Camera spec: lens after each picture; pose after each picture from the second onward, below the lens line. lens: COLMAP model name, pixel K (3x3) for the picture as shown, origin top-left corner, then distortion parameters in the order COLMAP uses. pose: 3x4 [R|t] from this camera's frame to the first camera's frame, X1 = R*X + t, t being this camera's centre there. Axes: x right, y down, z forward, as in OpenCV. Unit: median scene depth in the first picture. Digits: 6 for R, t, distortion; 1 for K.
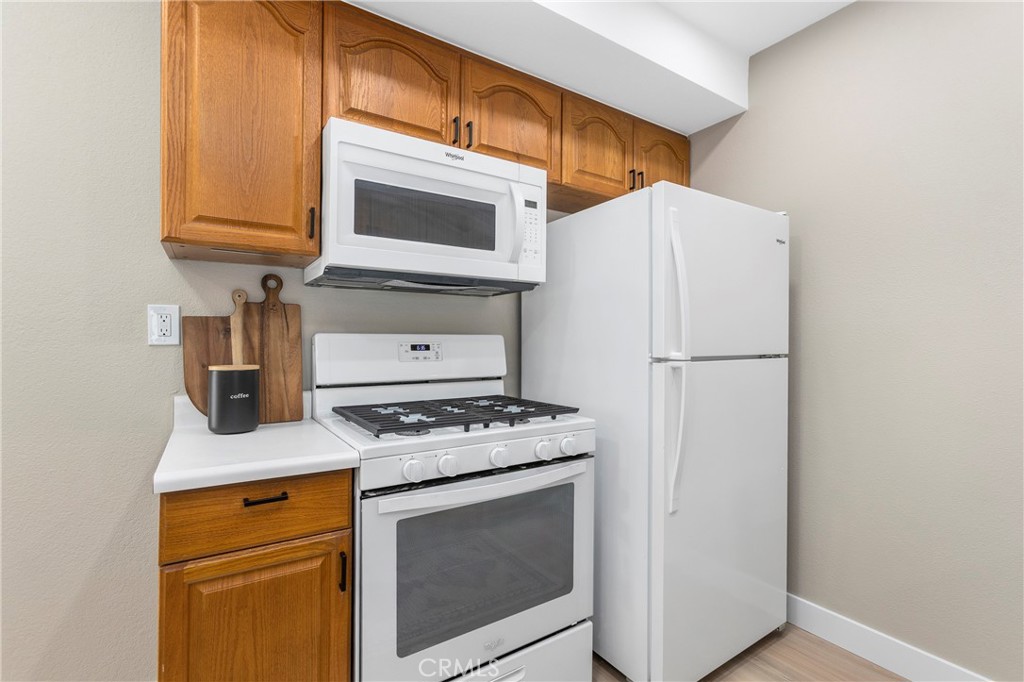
lens RADIAL K [[464.2, 0, 515.0], [0, 464.2, 342.4], [0, 0, 1]] dist [-0.000329, 0.002845]
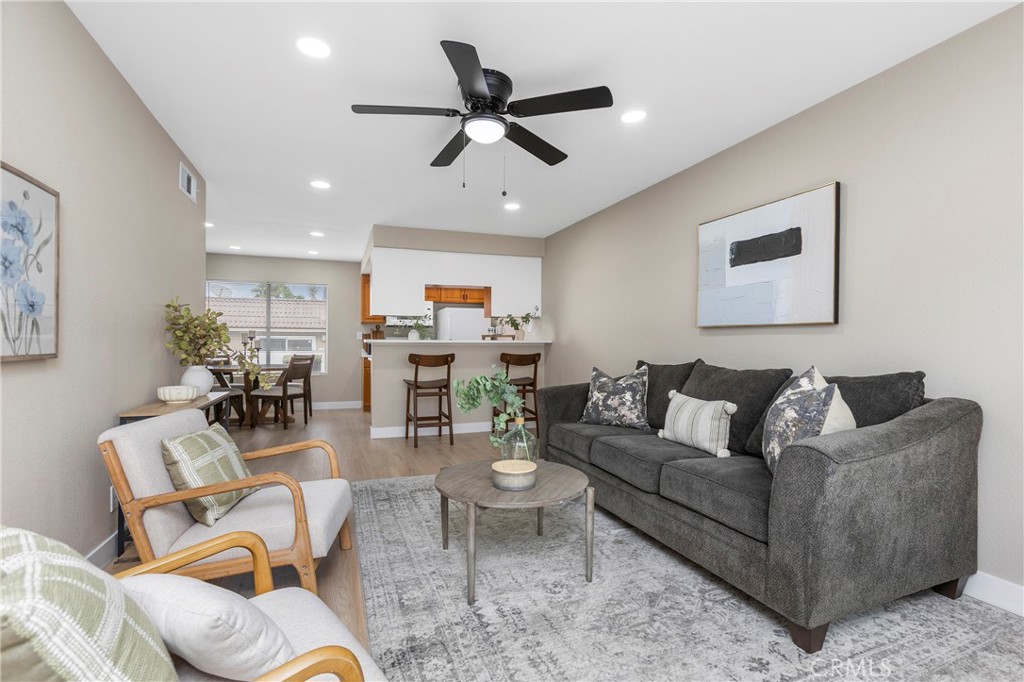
lens RADIAL K [[464.2, 0, 512.2], [0, 464.2, 341.3], [0, 0, 1]] dist [-0.000329, 0.002845]
pose [[0.976985, -0.000169, -0.213308, 2.021226], [0.001501, 0.999980, 0.006085, -0.000979], [0.213303, -0.006265, 0.976966, -3.697798]]
